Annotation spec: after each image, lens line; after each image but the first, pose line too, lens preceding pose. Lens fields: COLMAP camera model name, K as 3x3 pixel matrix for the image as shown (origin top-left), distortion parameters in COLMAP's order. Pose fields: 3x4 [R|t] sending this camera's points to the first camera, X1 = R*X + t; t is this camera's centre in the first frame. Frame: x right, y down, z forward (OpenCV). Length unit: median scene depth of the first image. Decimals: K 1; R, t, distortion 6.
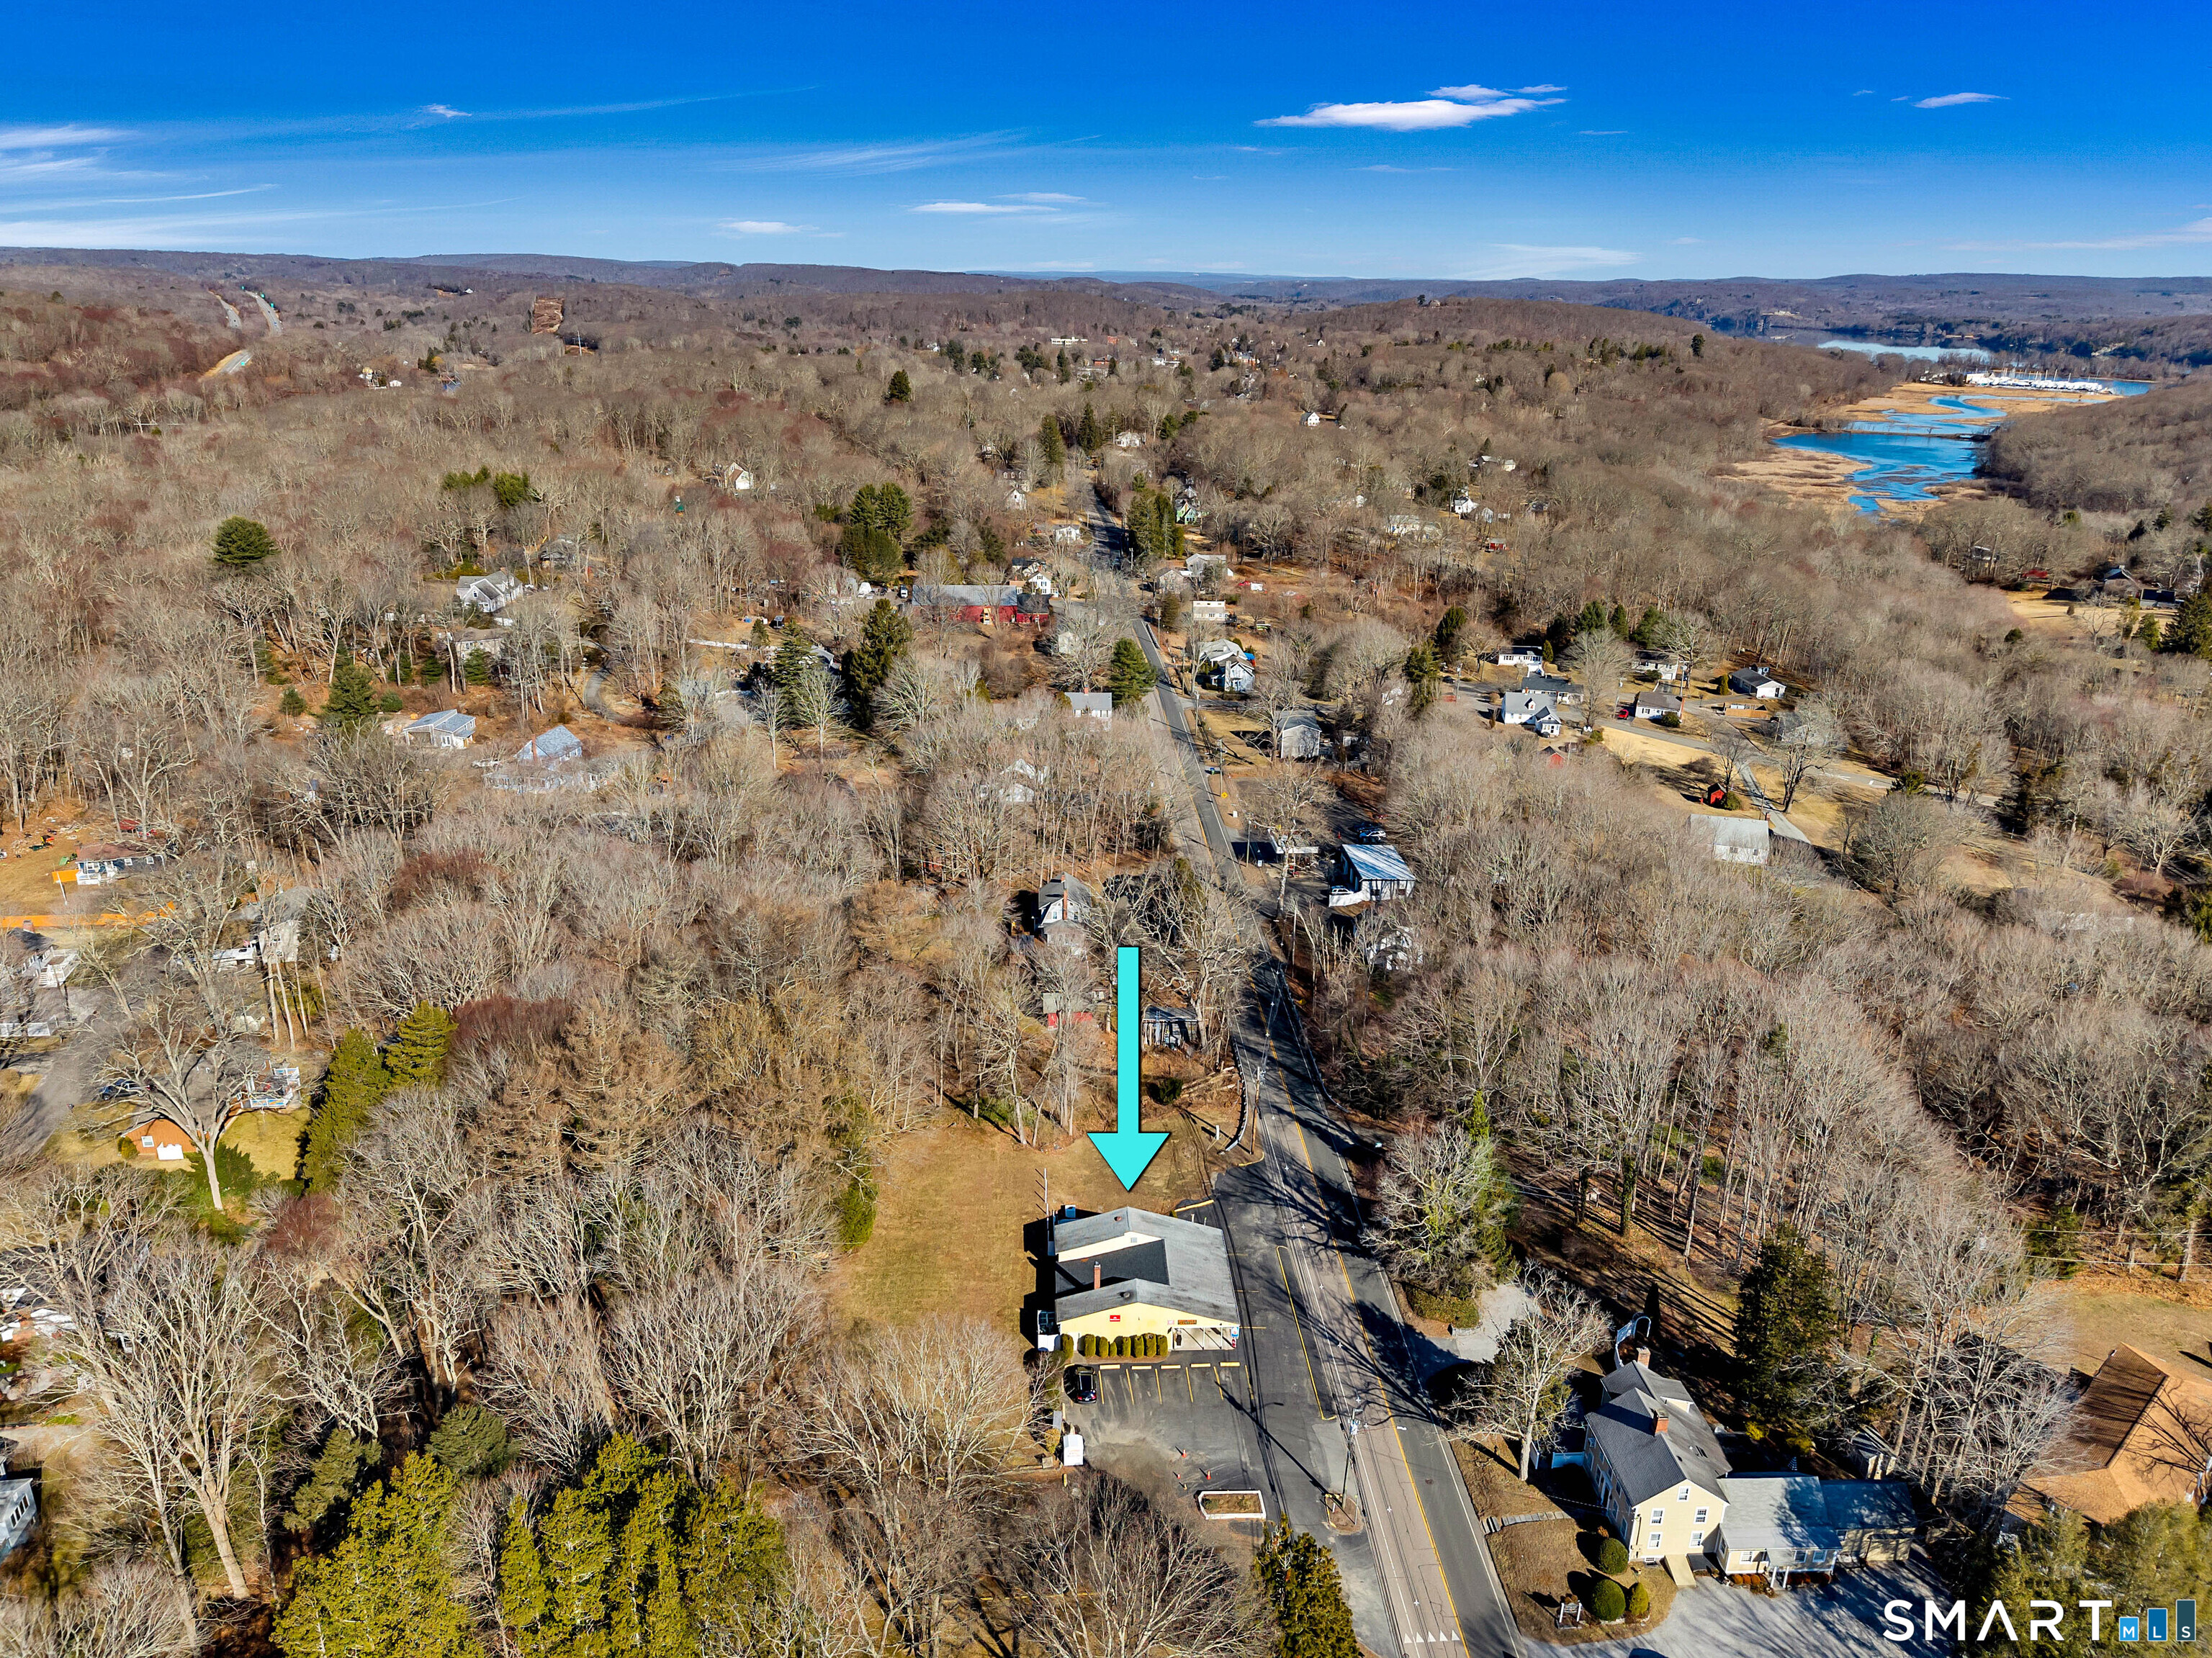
lens RADIAL K [[1504.1, 0, 1112.0], [0, 1504.1, 826.4], [0, 0, 1]] dist [0.004940, -0.009946]
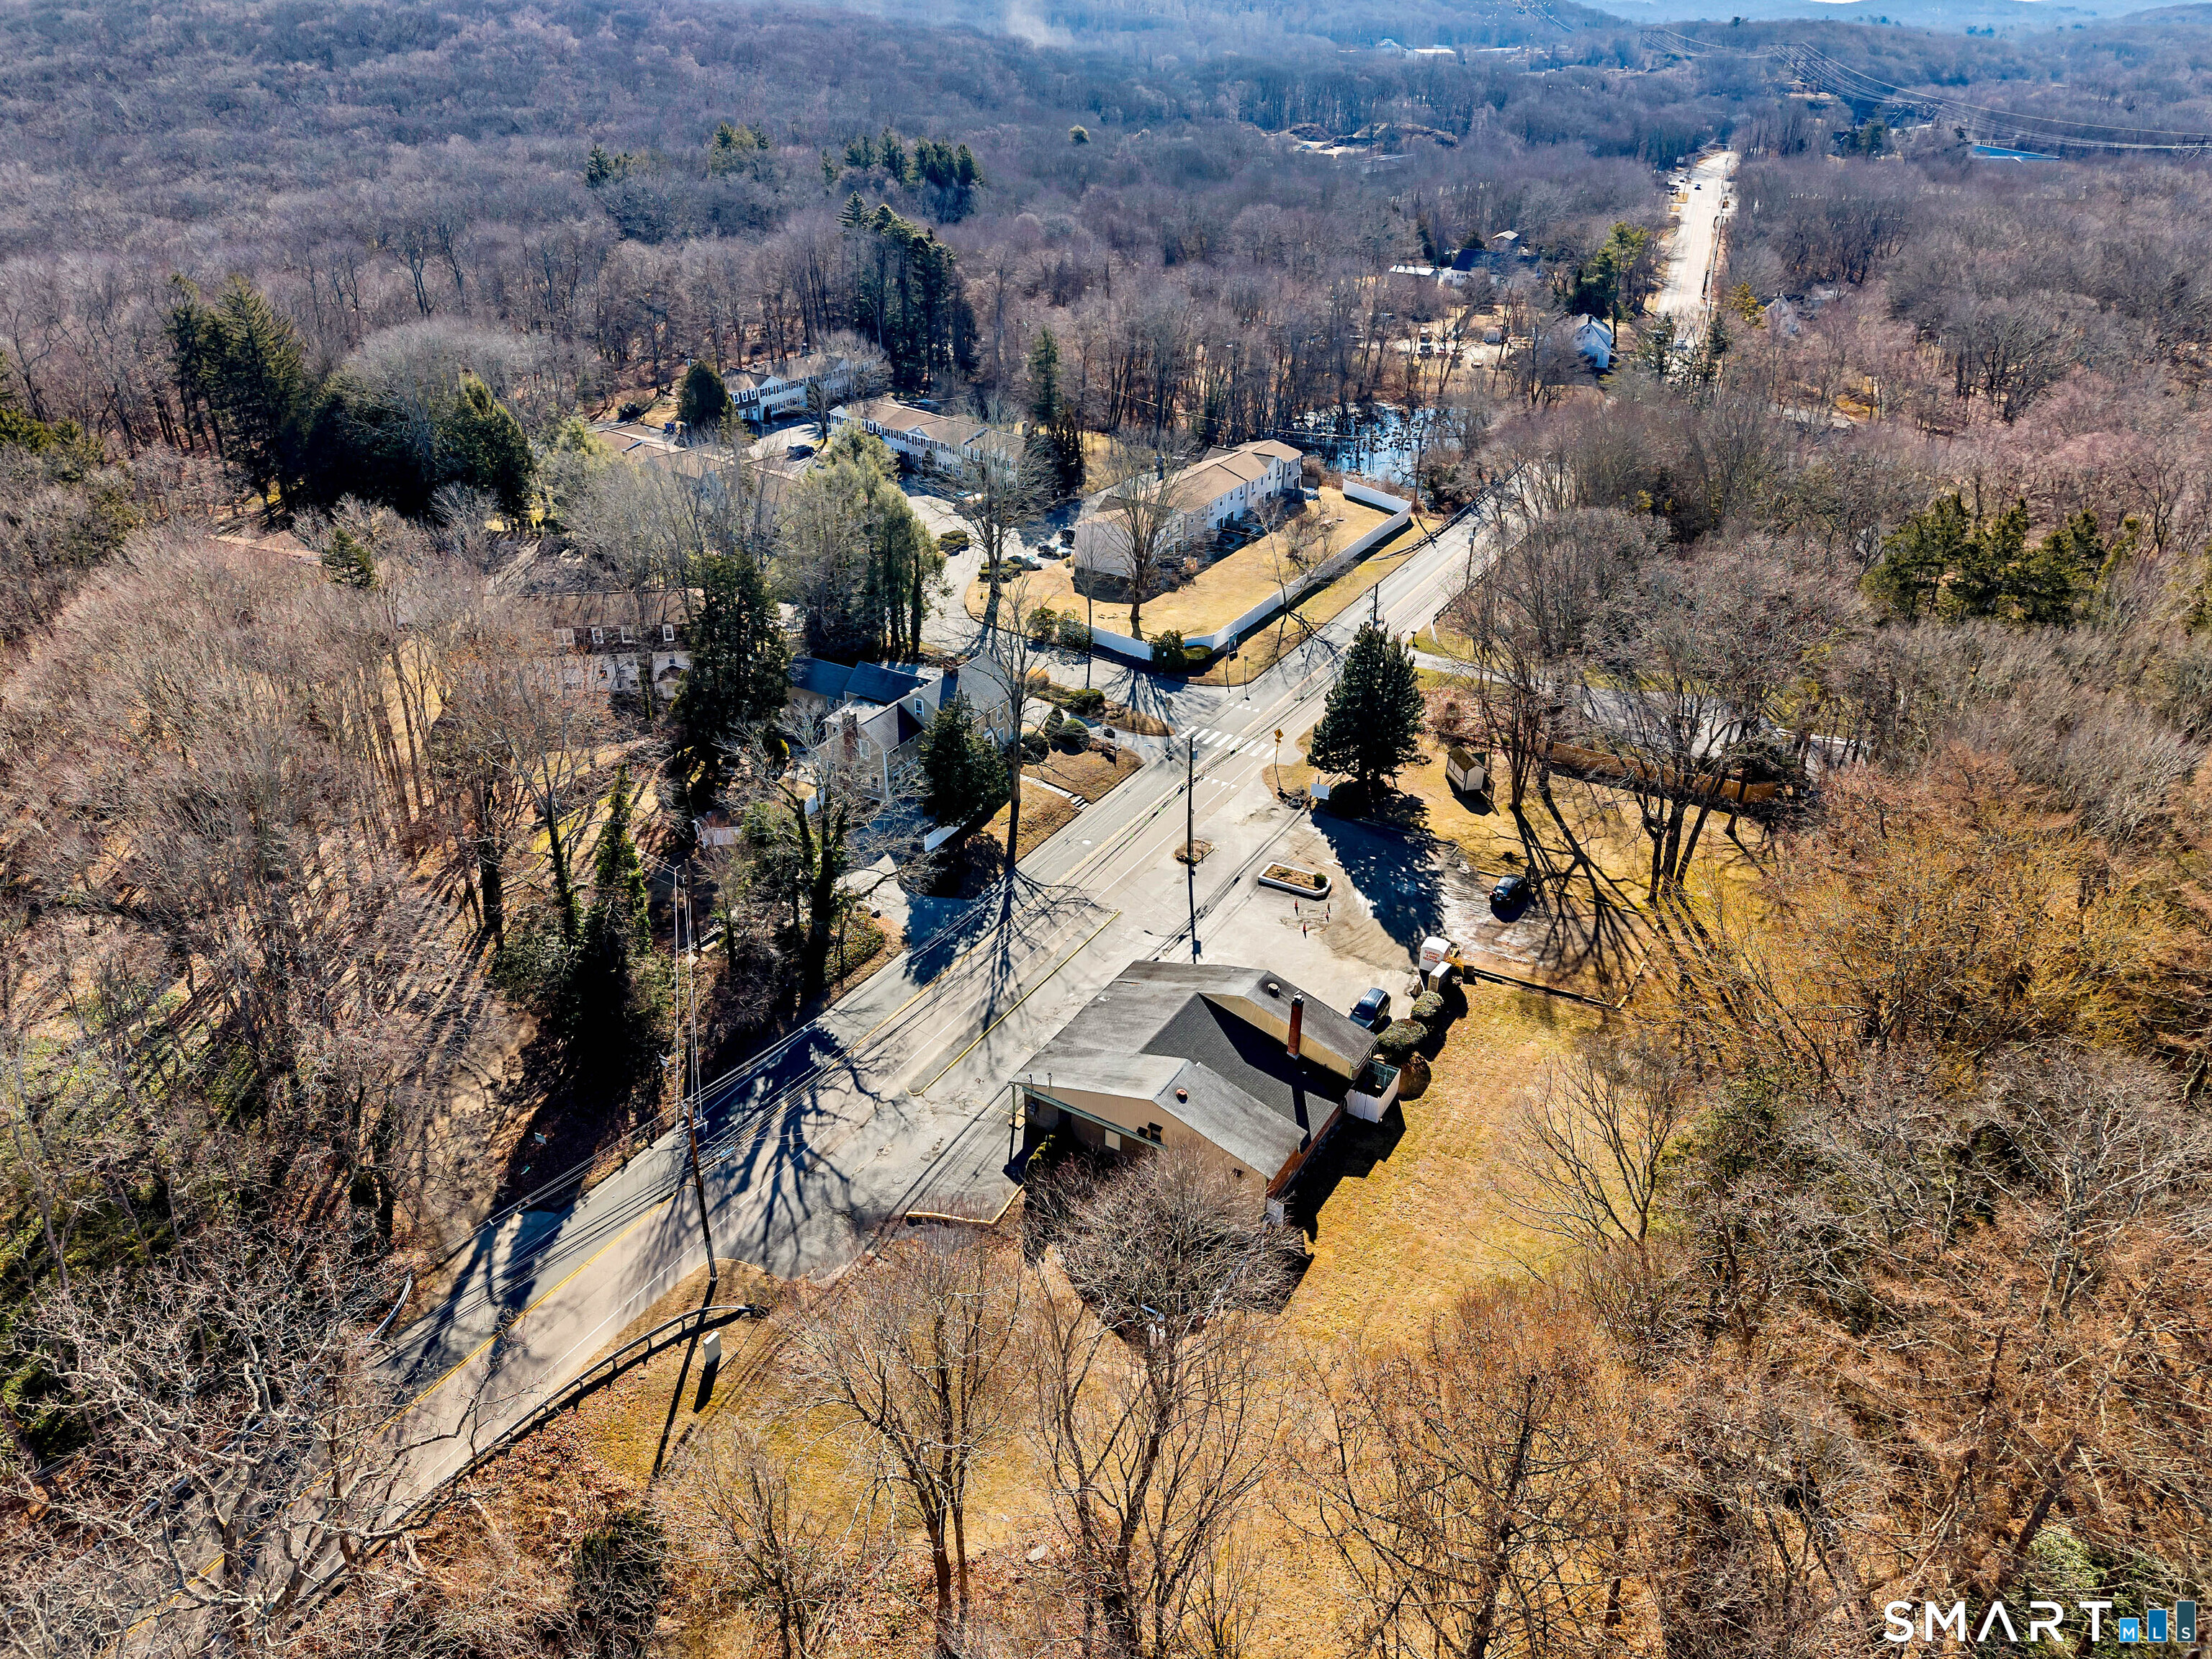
lens RADIAL K [[1512.3, 0, 1120.7], [0, 1512.3, 823.7], [0, 0, 1]] dist [0.021035, -0.001544]
pose [[-0.831478, -0.291380, 0.473014, -0.210147], [0.159917, 0.689856, 0.706063, -0.202505], [-0.532044, 0.662719, -0.527003, 1.196180]]
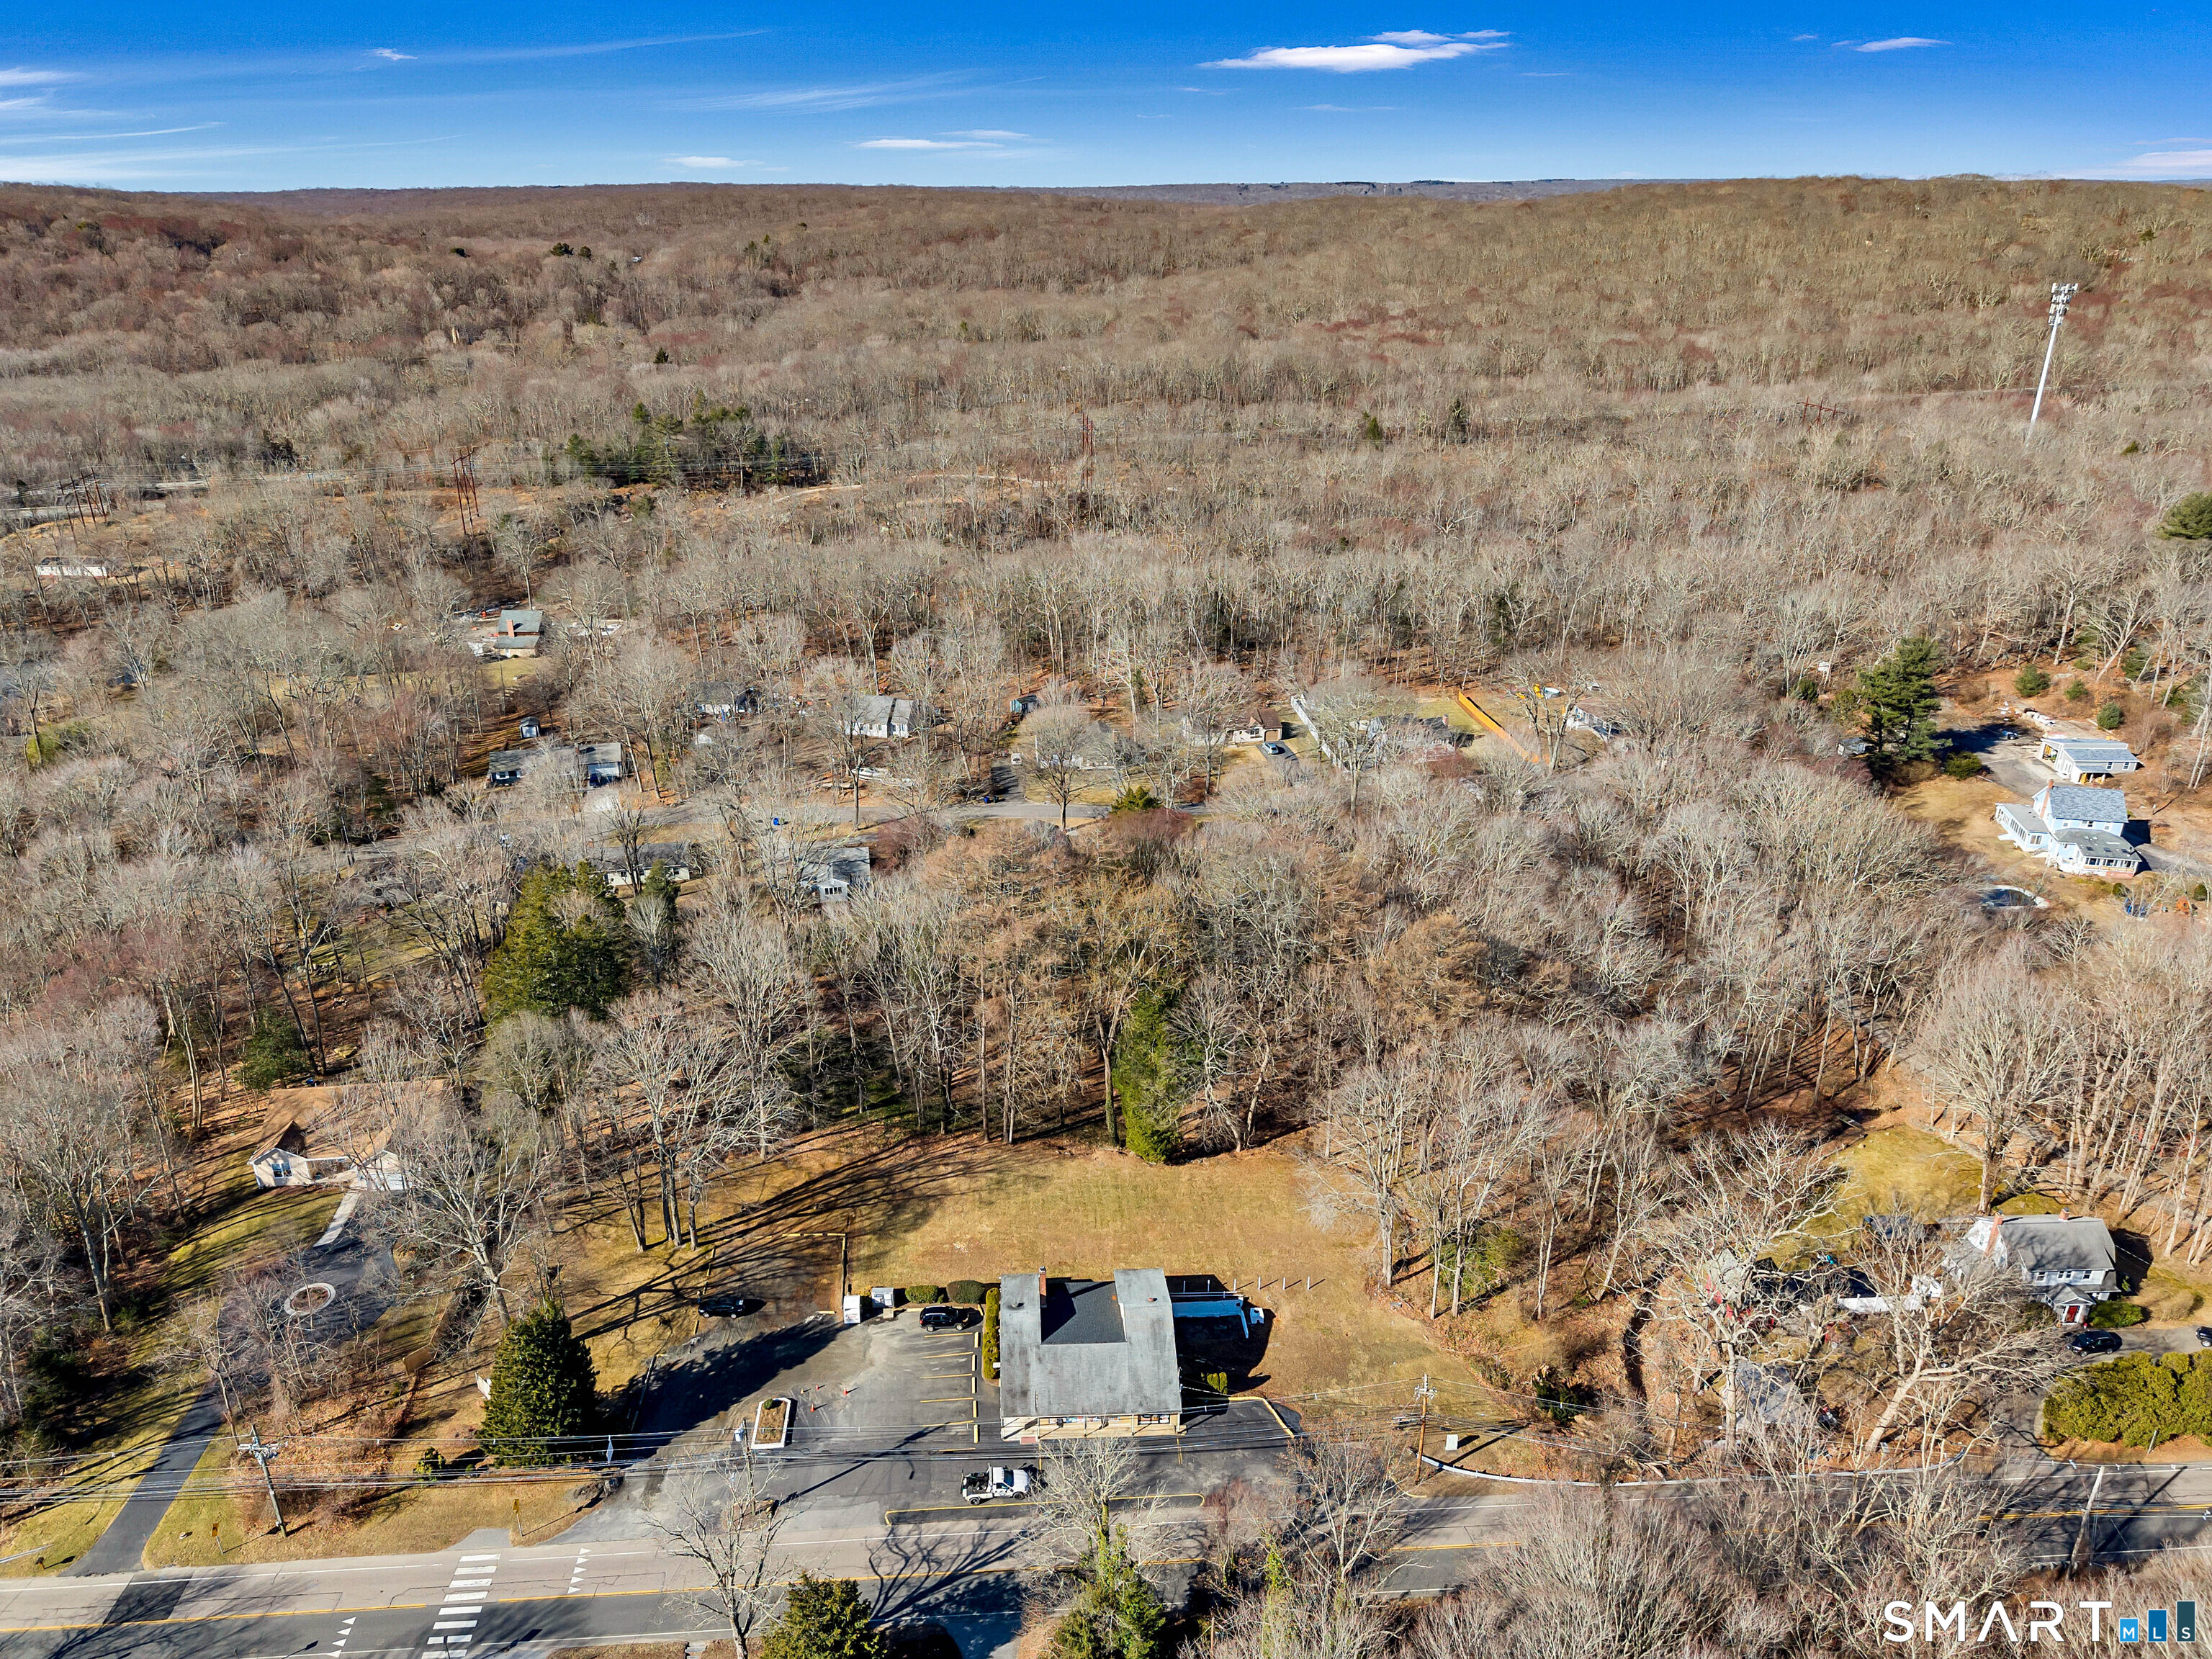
lens RADIAL K [[1504.2, 0, 1112.0], [0, 1504.2, 826.9], [0, 0, 1]] dist [0.004940, -0.009946]
pose [[0.008559, 0.369673, -0.929122, 0.697375], [-0.335490, 0.876363, 0.345591, -0.271619], [0.942005, 0.308754, 0.131523, 0.744870]]
